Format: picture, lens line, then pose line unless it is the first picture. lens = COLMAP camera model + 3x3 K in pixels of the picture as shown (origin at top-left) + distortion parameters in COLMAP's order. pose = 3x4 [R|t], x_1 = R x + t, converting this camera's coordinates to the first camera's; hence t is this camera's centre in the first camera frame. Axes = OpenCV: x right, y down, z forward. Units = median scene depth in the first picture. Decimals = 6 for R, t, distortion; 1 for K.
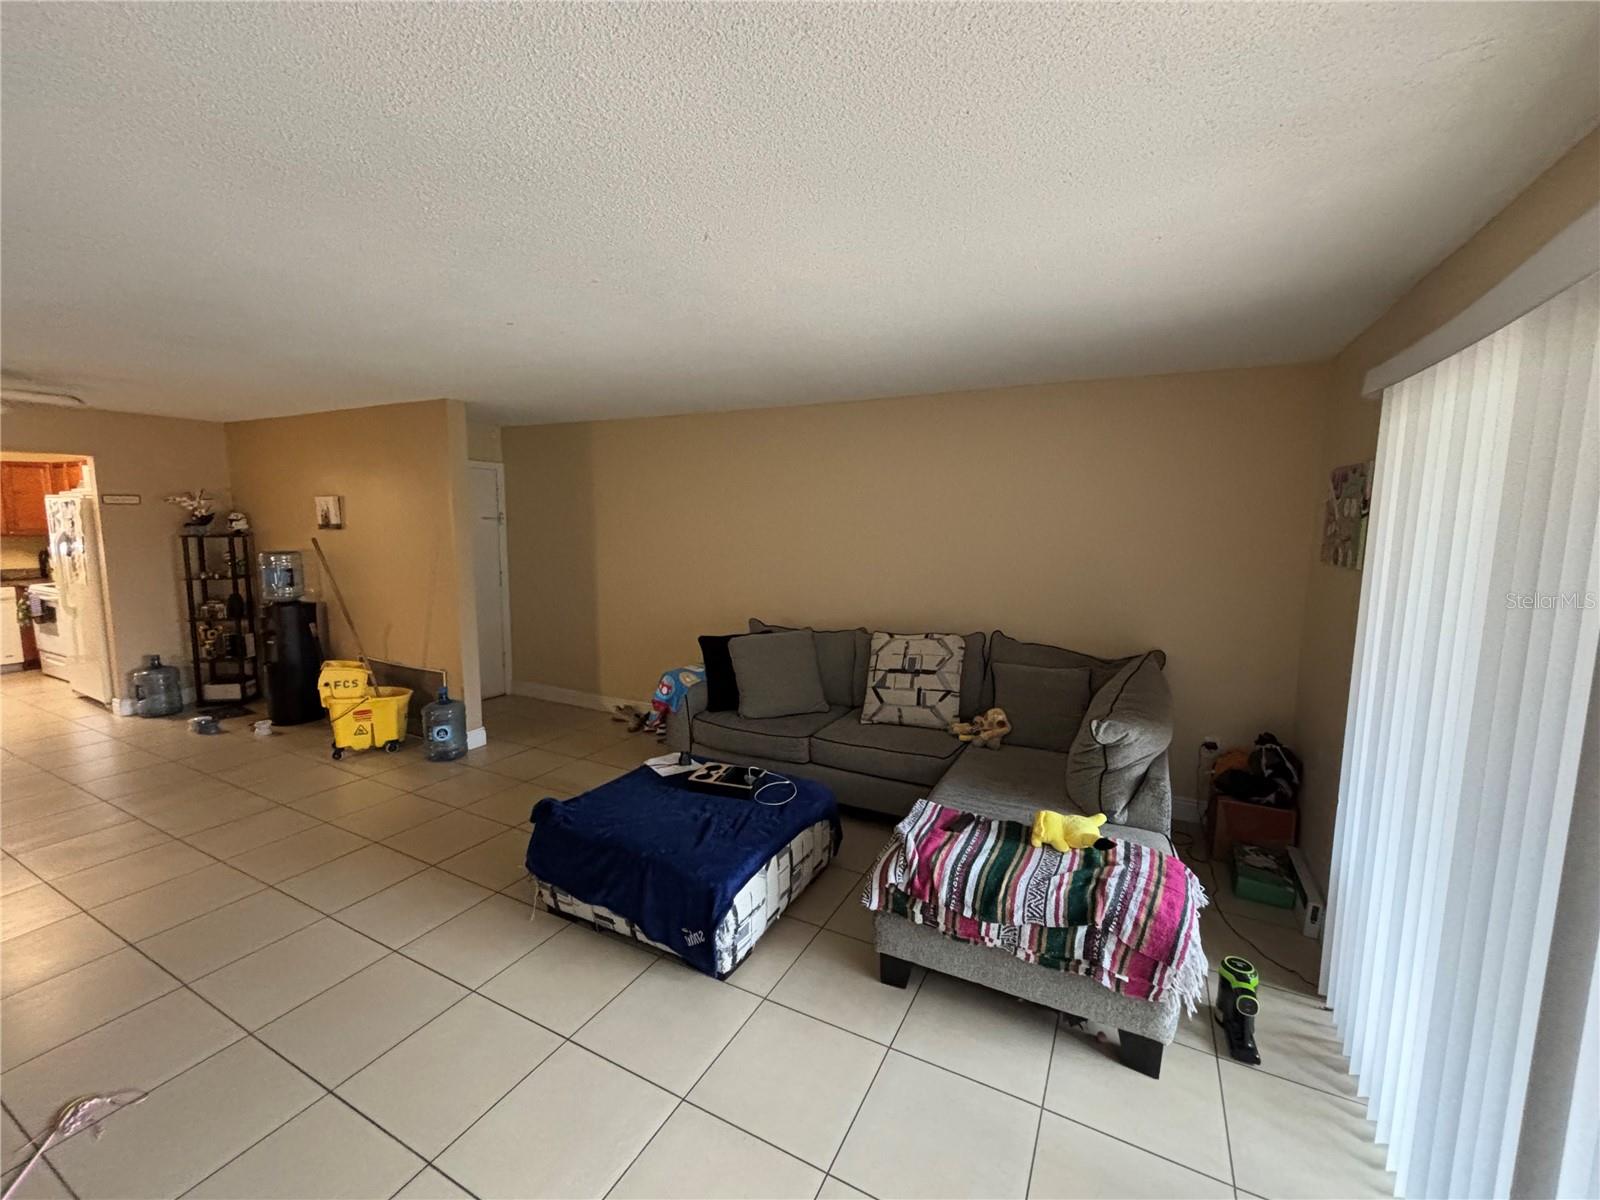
lens RADIAL K [[652.6, 0, 801.9], [0, 652.6, 591.9], [0, 0, 1]] dist [0.000124, -0.000319]
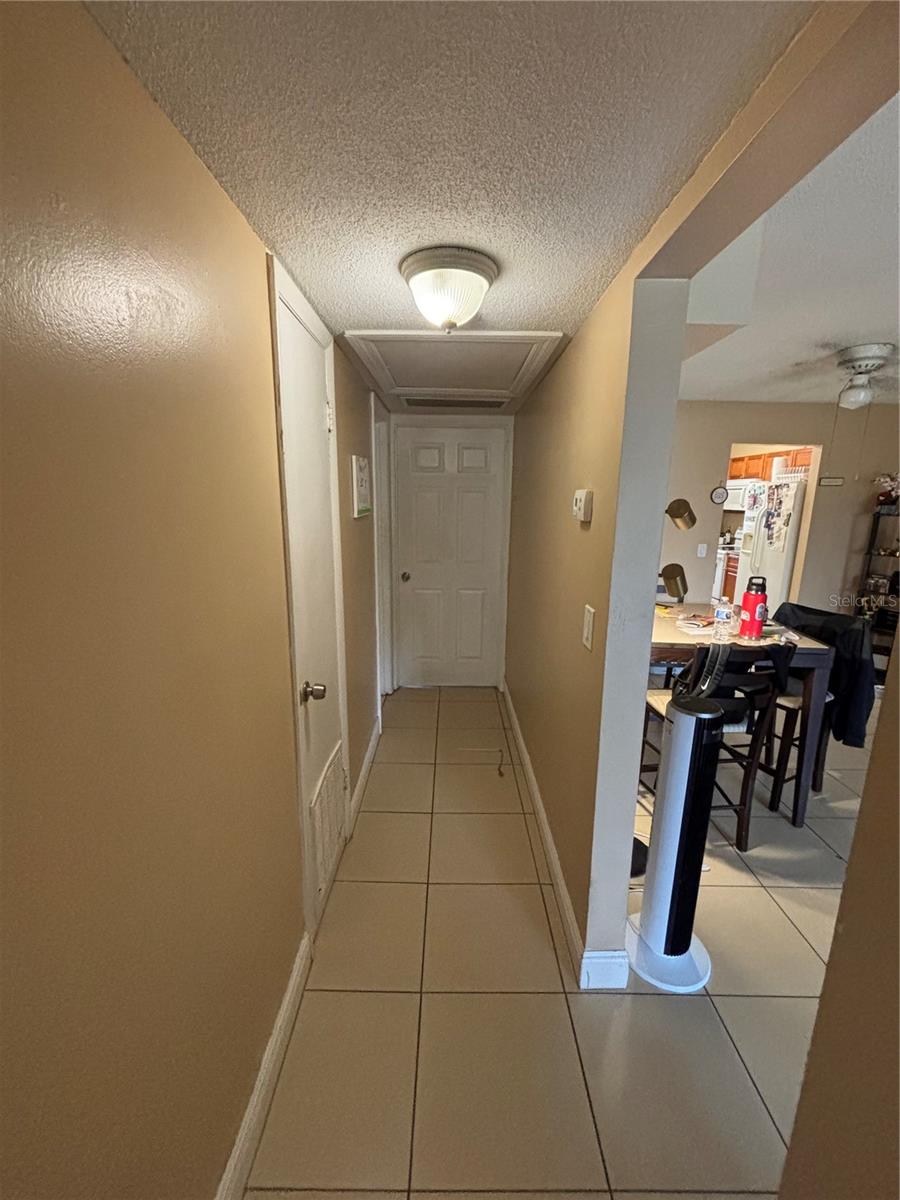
lens RADIAL K [[493.6, 0, 452.4], [0, 493.6, 604.9], [0, 0, 1]] dist [-0.000391, -0.000113]
pose [[0.456849, 0.184177, -0.870269, -0.661418], [-0.108787, 0.982555, 0.150832, 0.018989], [0.882867, 0.025766, 0.468915, -0.005070]]
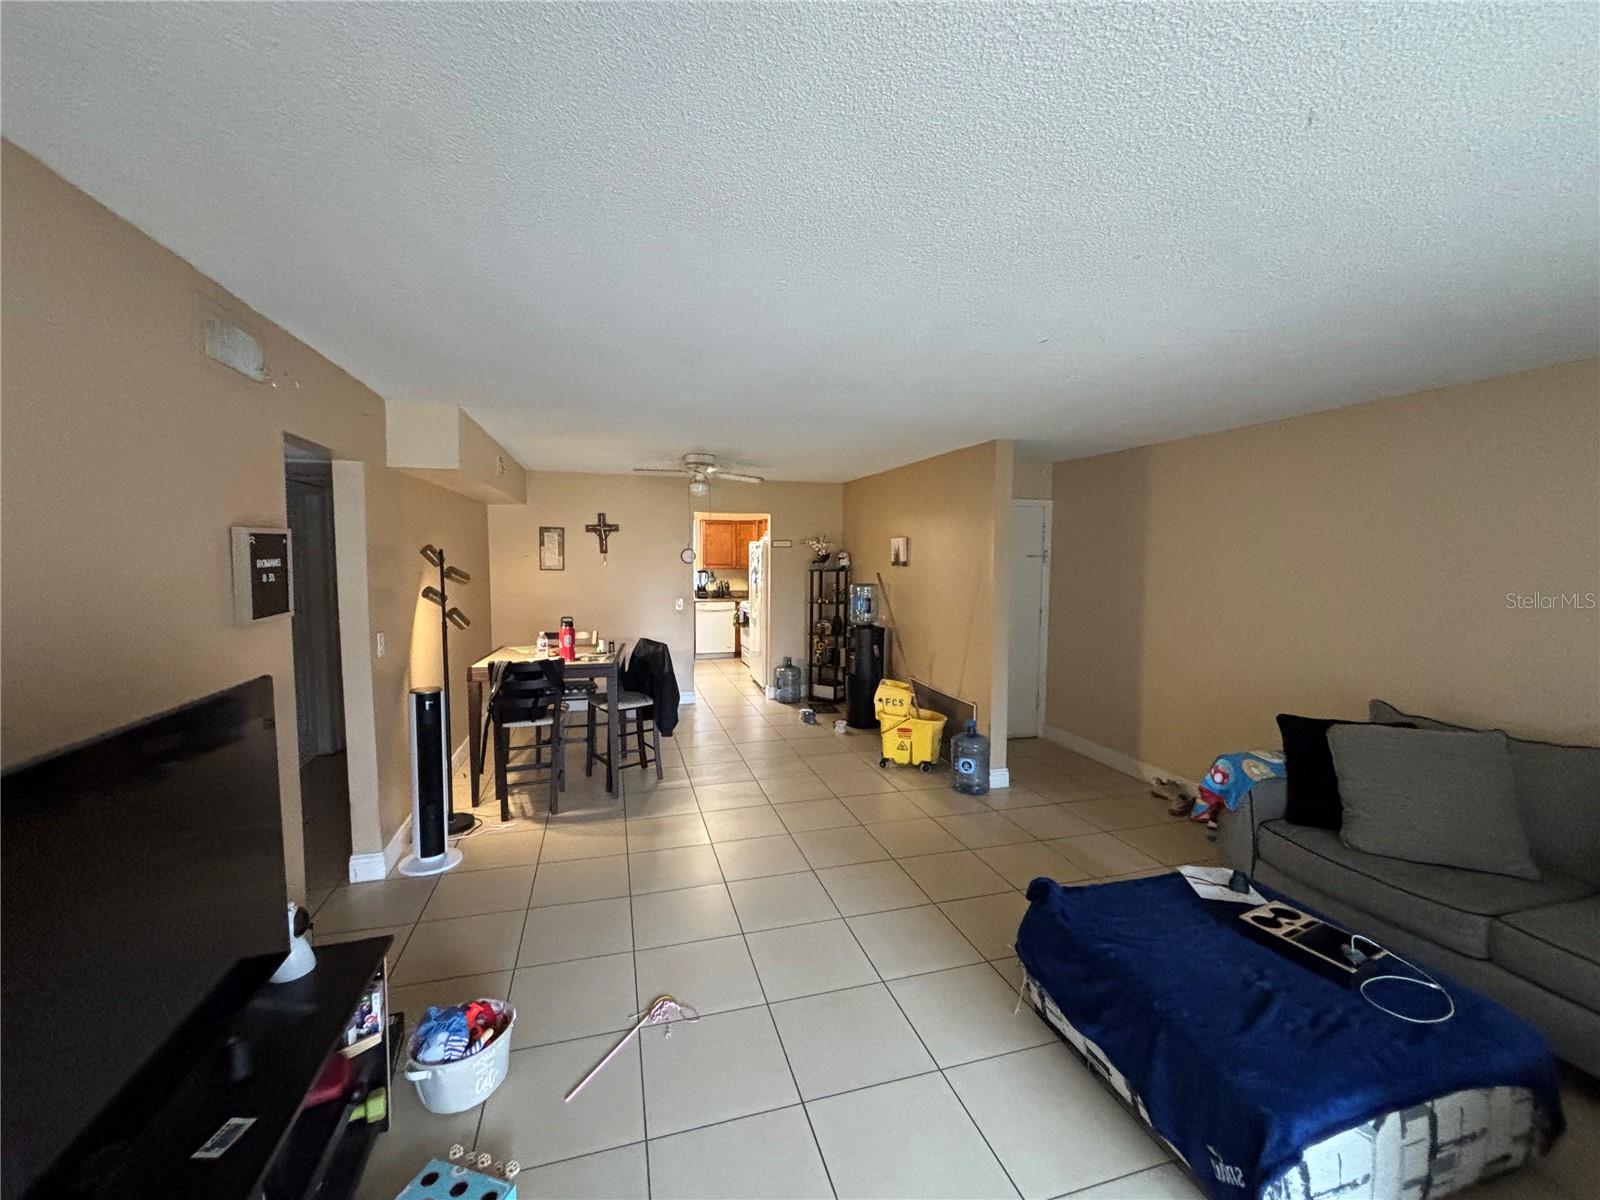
lens RADIAL K [[652.6, 0, 801.9], [0, 652.6, 591.9], [0, 0, 1]] dist [0.000124, -0.000319]
pose [[0.690309, 0.037214, -0.722557, -0.001720], [-0.080145, 0.996463, -0.025247, -0.007568], [0.719062, 0.075338, 0.690850, 0.091248]]
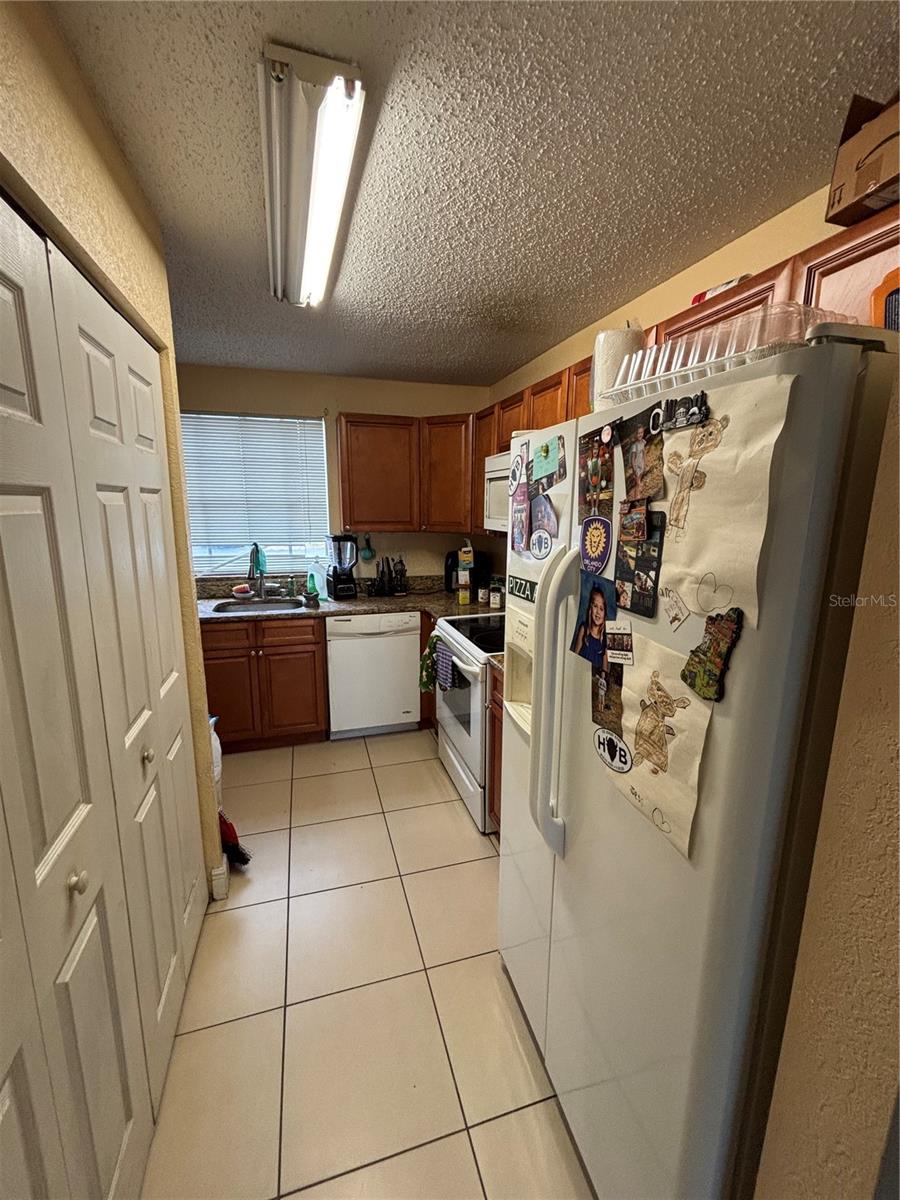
lens RADIAL K [[489.5, 0, 450.0], [0, 489.5, 600.0], [0, 0, 1]] dist [0.000124, -0.000319]
pose [[0.697754, 0.133537, -0.703781, -1.284917], [-0.084677, 0.990958, 0.104075, -0.112242], [0.711316, -0.013025, 0.702752, 1.033654]]
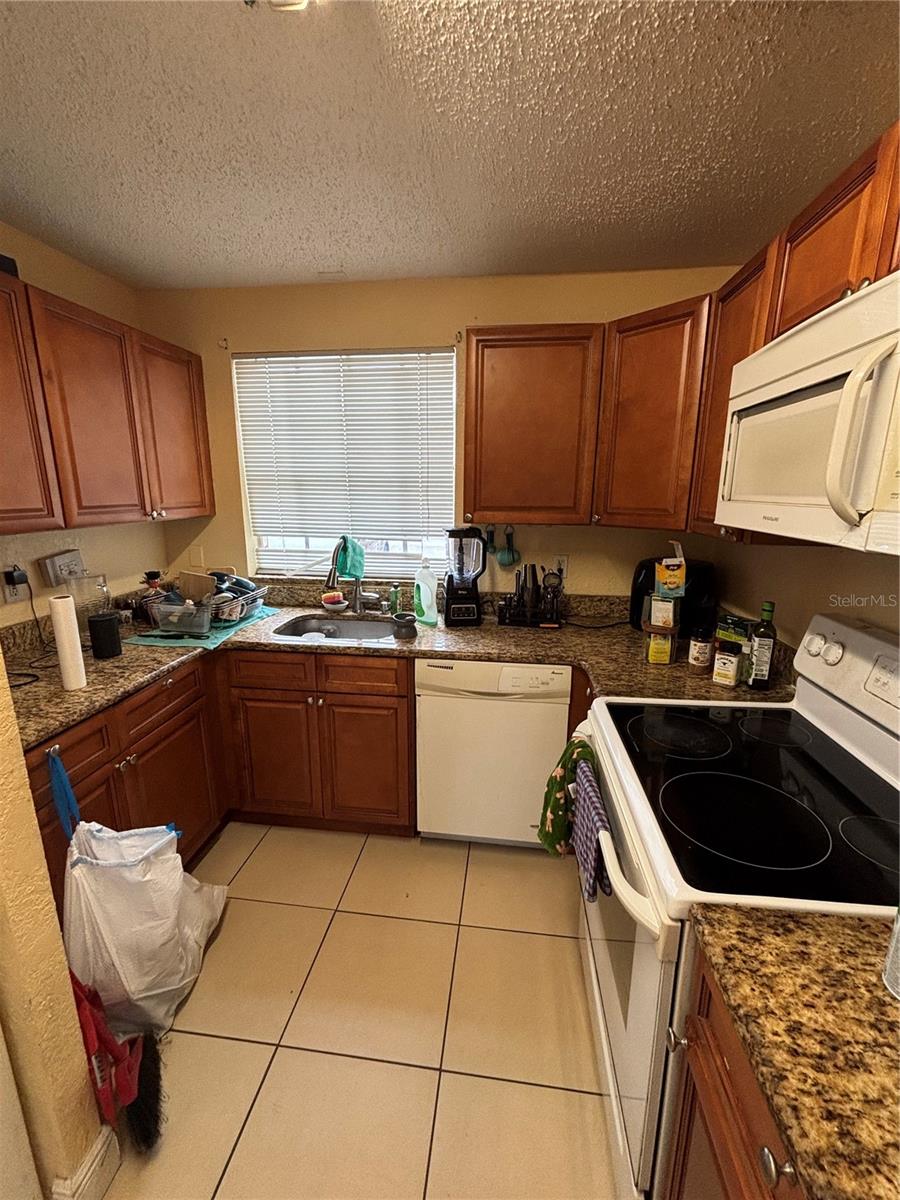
lens RADIAL K [[480.9, 0, 450.0], [0, 480.9, 600.0], [0, 0, 1]] dist [-0.001863, -0.000388]
pose [[0.340271, 0.200007, -0.918811, -1.513259], [-0.108589, 0.978939, 0.172881, -0.130699], [0.934036, 0.040946, 0.354823, 1.285999]]
